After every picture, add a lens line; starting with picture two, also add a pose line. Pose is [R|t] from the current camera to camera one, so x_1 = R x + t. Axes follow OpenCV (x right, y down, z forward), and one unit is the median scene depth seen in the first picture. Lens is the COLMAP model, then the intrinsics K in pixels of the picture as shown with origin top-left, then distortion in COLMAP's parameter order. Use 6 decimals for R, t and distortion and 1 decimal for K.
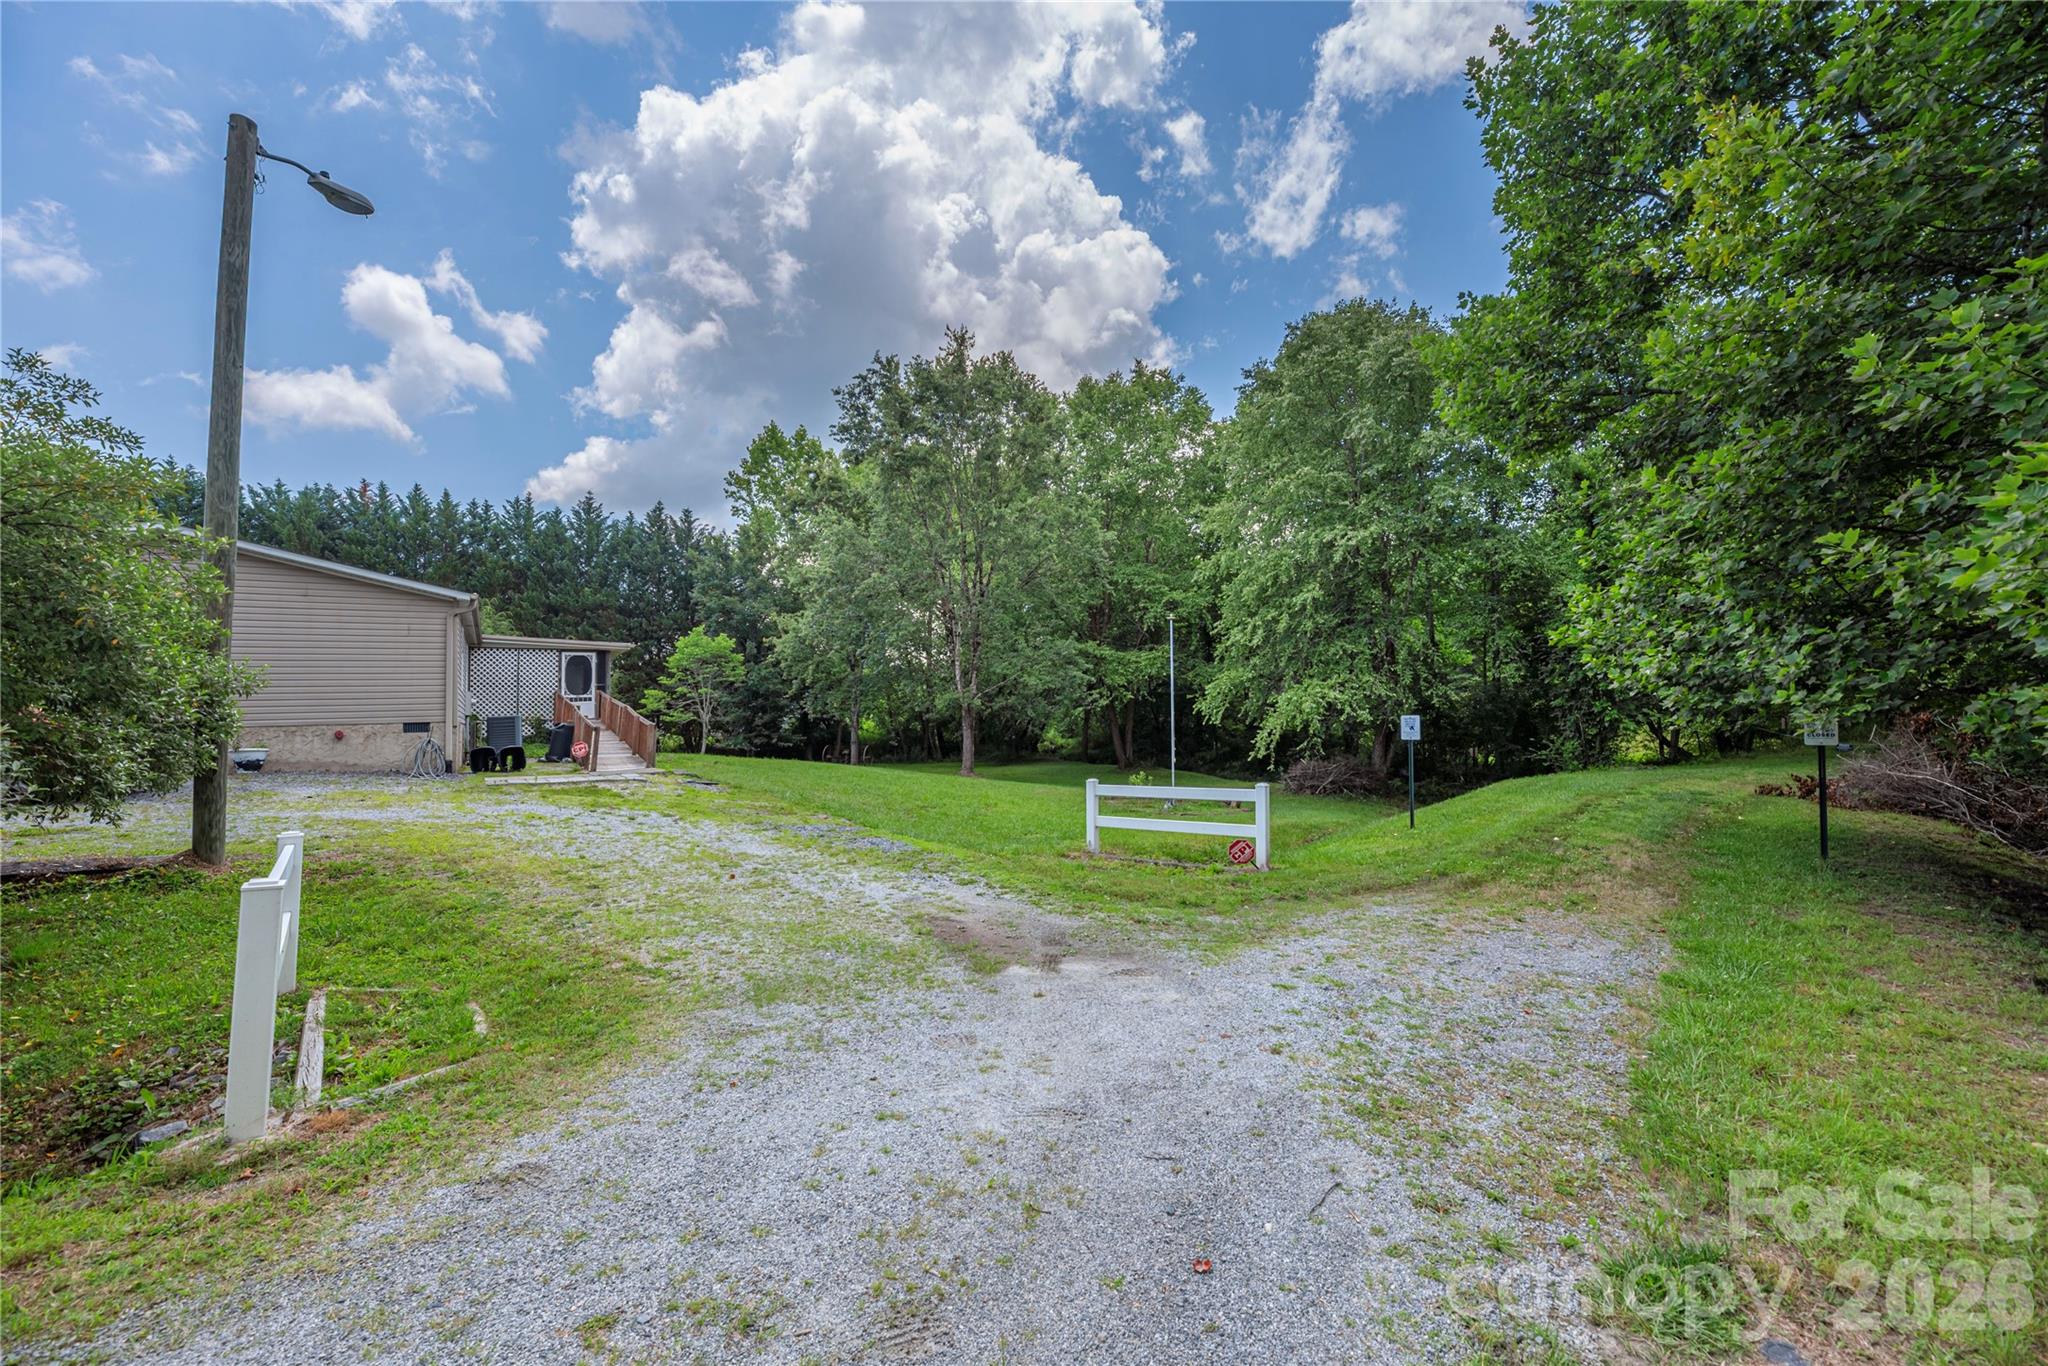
lens RADIAL K [[840.7, 0, 1054.8], [0, 840.7, 693.6], [0, 0, 1]] dist [-0.002142, 0.001324]
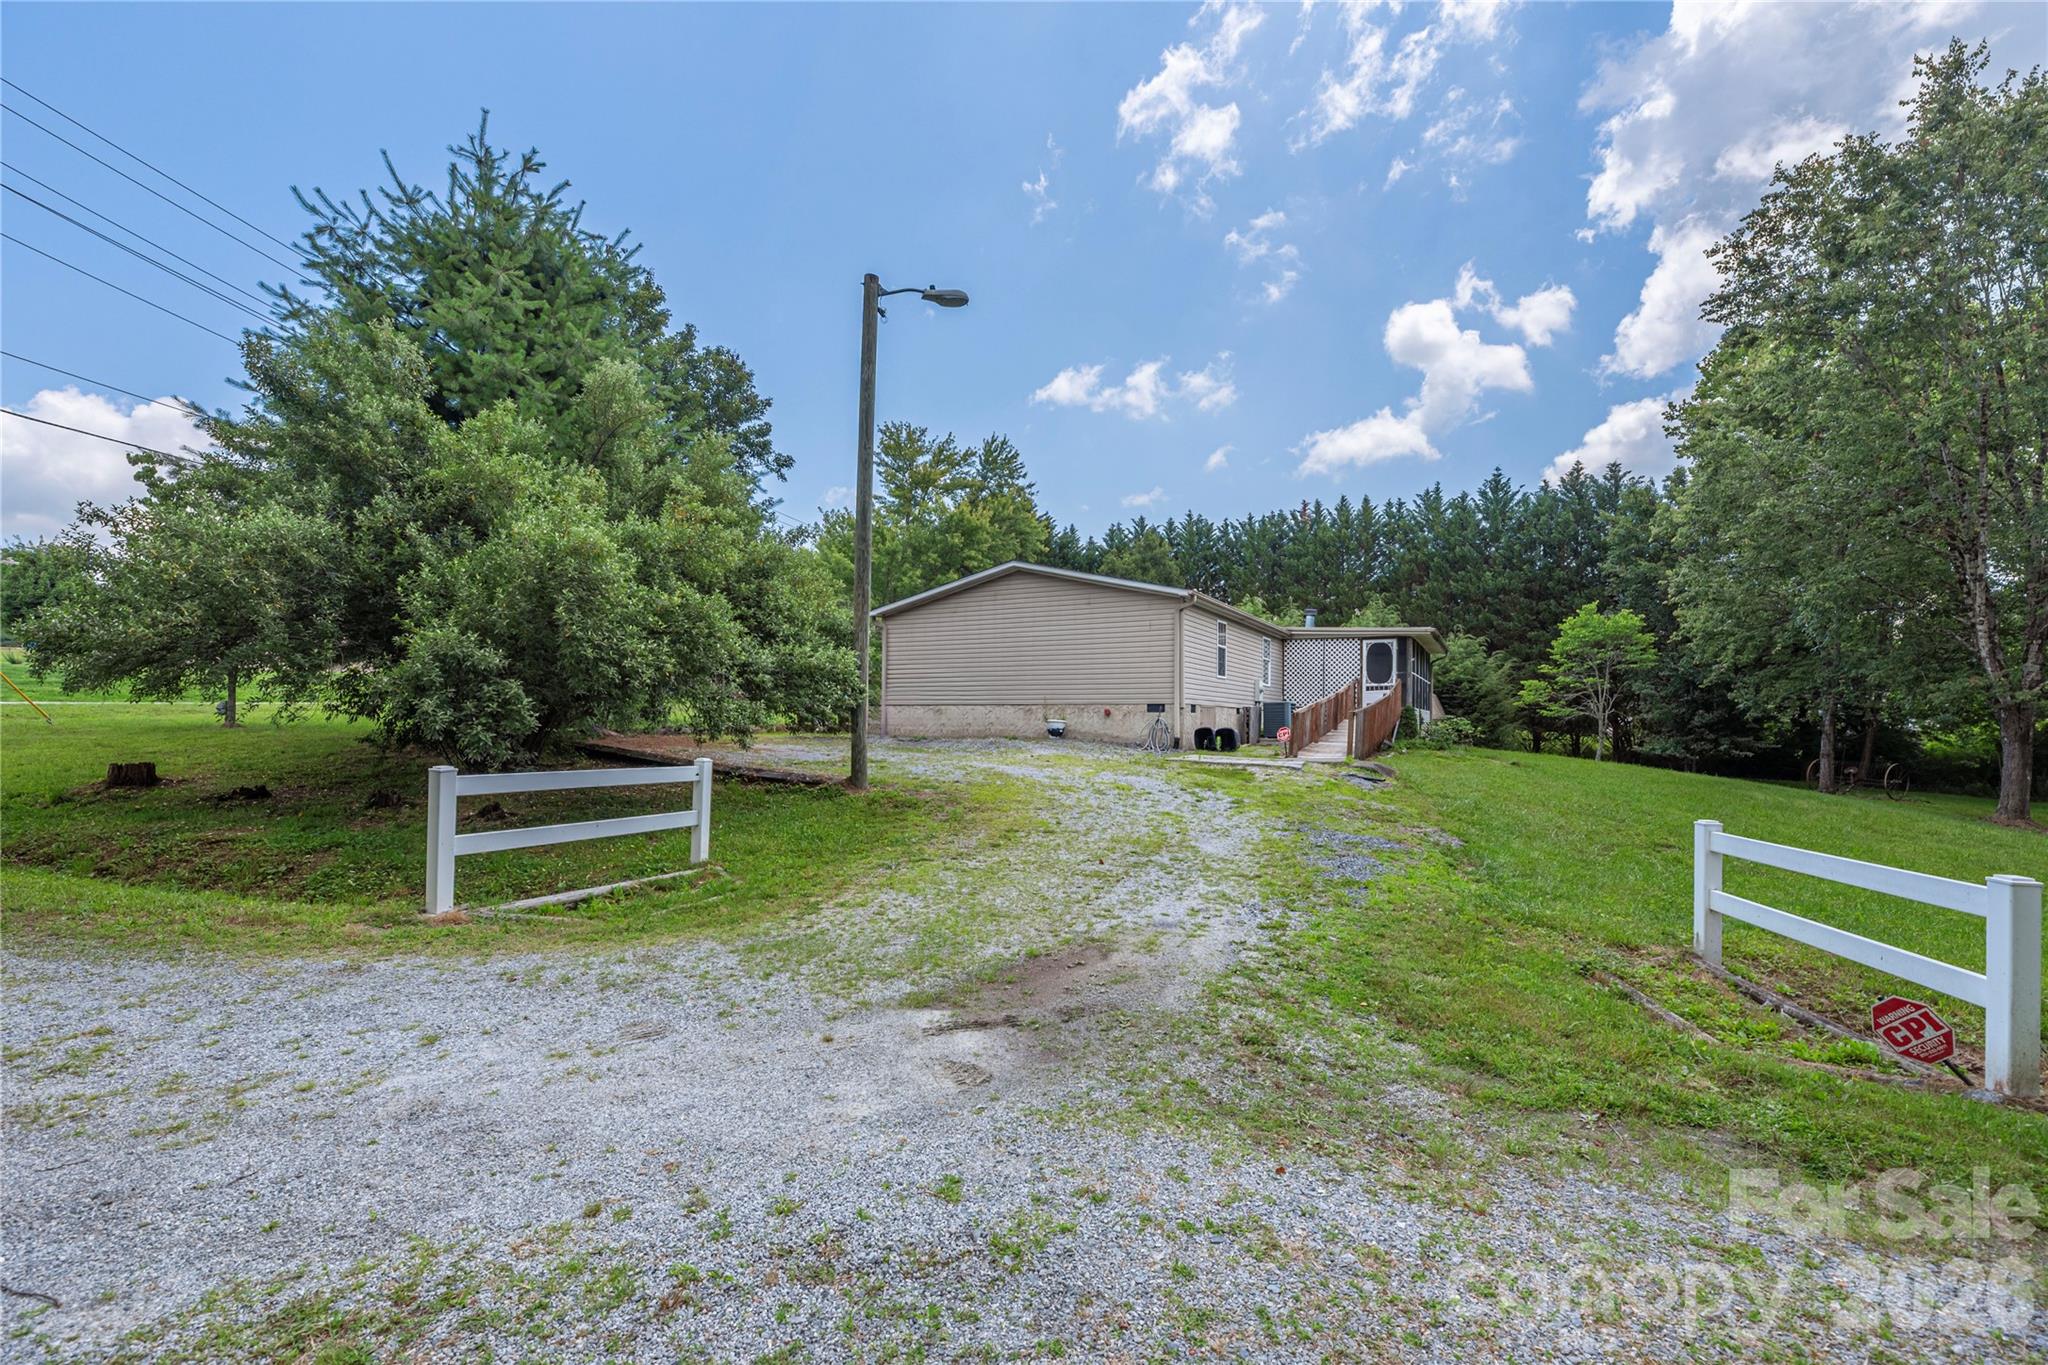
lens RADIAL K [[885.0, 0, 995.3], [0, 885.0, 690.1], [0, 0, 1]] dist [-0.003087, -0.000399]
pose [[0.451971, 0.001625, -0.892031, 0.154202], [-0.000777, 0.999999, 0.001428, 0.008729], [0.892033, 0.000048, 0.451971, 0.157274]]
